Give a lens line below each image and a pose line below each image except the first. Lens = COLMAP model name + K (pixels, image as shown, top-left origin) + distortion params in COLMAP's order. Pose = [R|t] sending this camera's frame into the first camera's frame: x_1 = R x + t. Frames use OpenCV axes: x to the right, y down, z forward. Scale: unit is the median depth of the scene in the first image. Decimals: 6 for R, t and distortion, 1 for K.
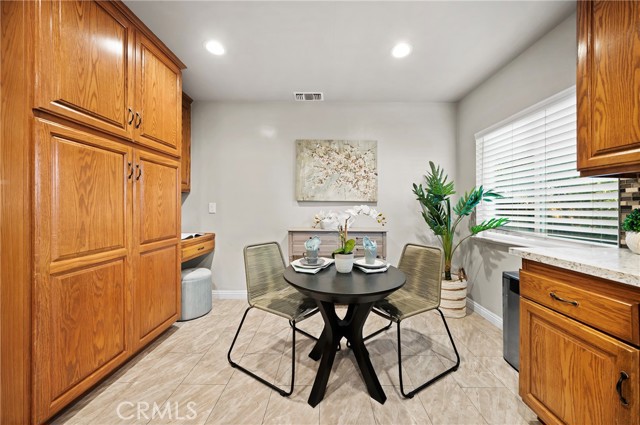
lens RADIAL K [[220.5, 0, 319.5], [0, 220.5, 216.7], [0, 0, 1]] dist [-0.000518, -0.000006]
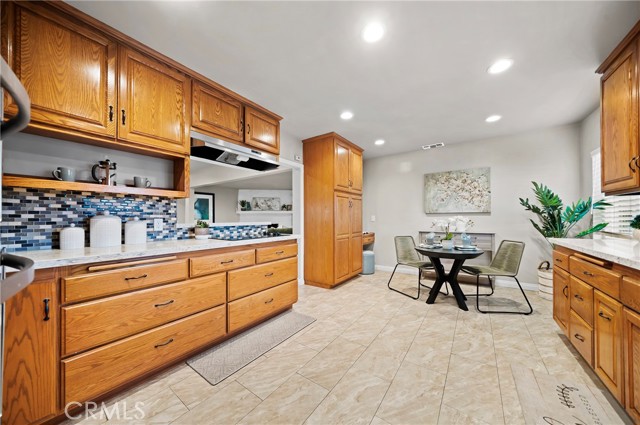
lens RADIAL K [[220.5, 0, 319.5], [0, 220.5, 216.7], [0, 0, 1]] dist [-0.000518, -0.000006]
pose [[0.826968, -0.017389, -0.561980, 0.181668], [-0.009121, 0.998975, -0.044332, 0.034130], [0.562175, 0.041786, 0.825962, -0.835117]]
